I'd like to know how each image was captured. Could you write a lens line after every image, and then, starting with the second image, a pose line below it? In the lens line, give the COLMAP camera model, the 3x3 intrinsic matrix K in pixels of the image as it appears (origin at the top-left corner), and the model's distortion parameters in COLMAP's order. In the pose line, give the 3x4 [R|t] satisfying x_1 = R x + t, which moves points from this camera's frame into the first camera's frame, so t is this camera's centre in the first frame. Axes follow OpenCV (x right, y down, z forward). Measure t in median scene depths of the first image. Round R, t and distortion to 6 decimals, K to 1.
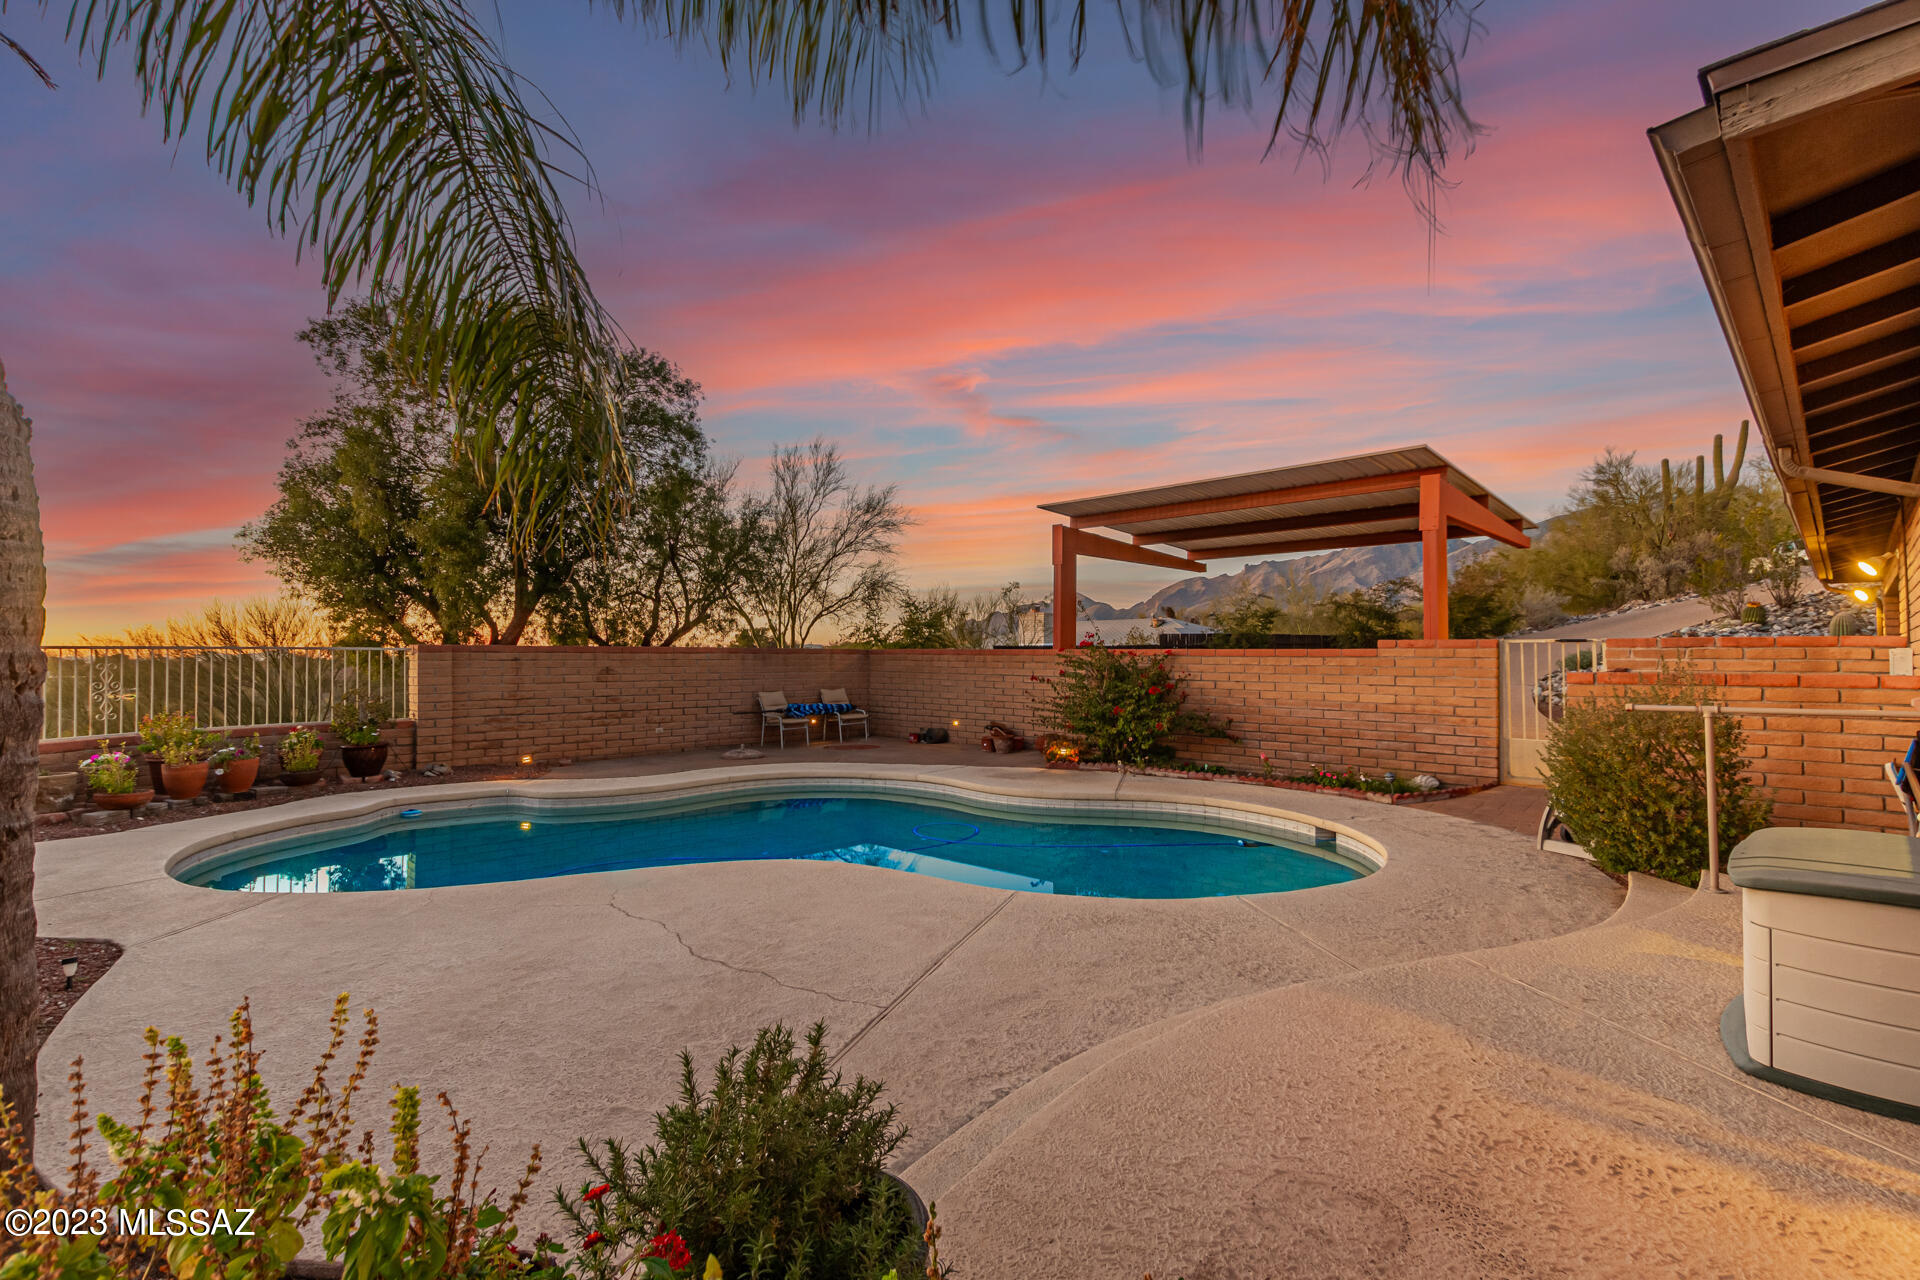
lens RADIAL K [[877.4, 0, 946.1], [0, 877.4, 619.8], [0, 0, 1]] dist [-0.000424, -0.000344]
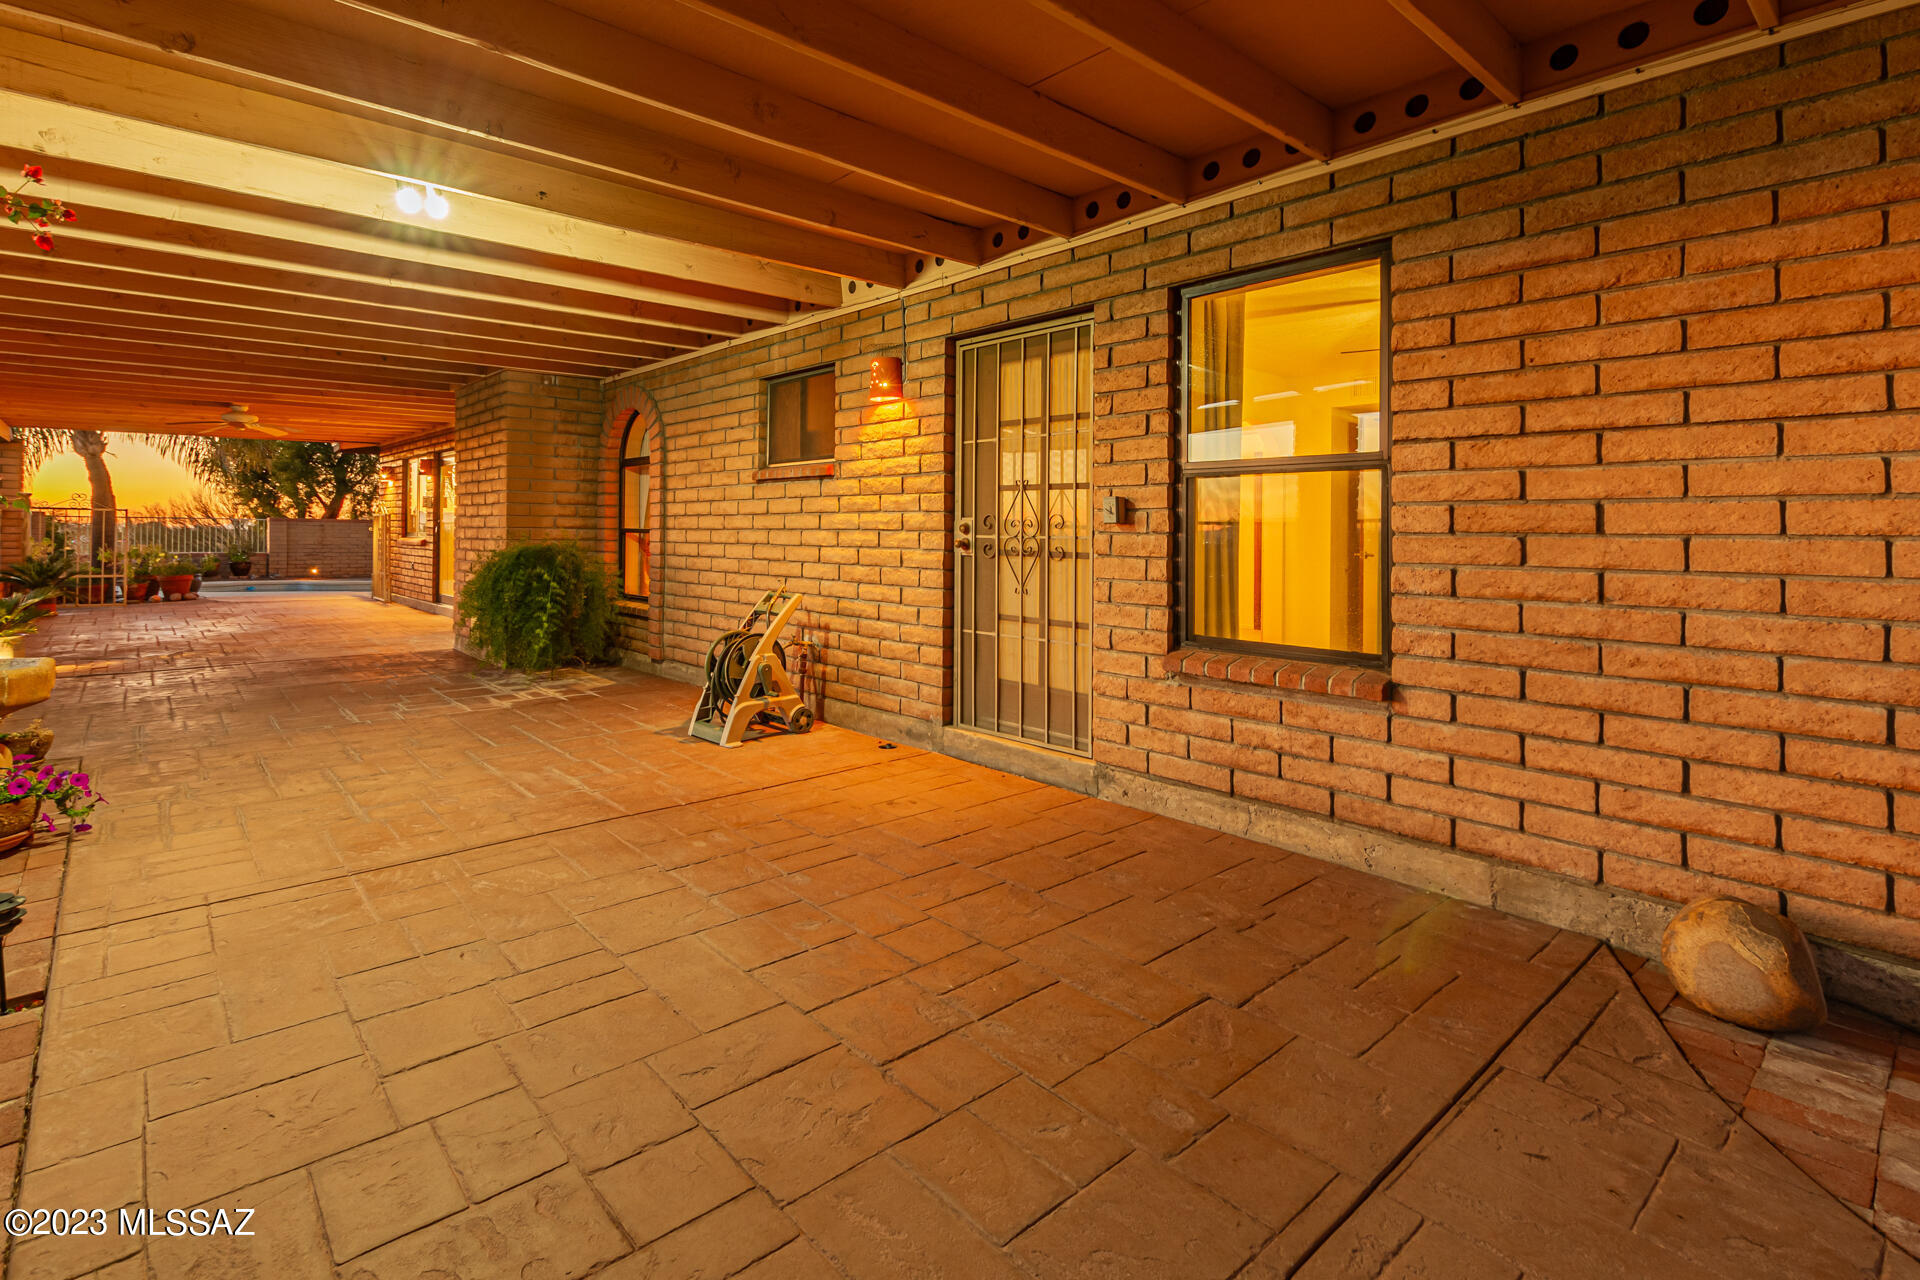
lens RADIAL K [[921.9, 0, 968.8], [0, 921.9, 593.4], [0, 0, 1]] dist [0.014314, -0.000394]
pose [[0.999514, 0.010928, -0.029190, 0.954446], [-0.007838, 0.994551, 0.103960, -0.032429], [0.030167, -0.103681, 0.994153, -0.995225]]
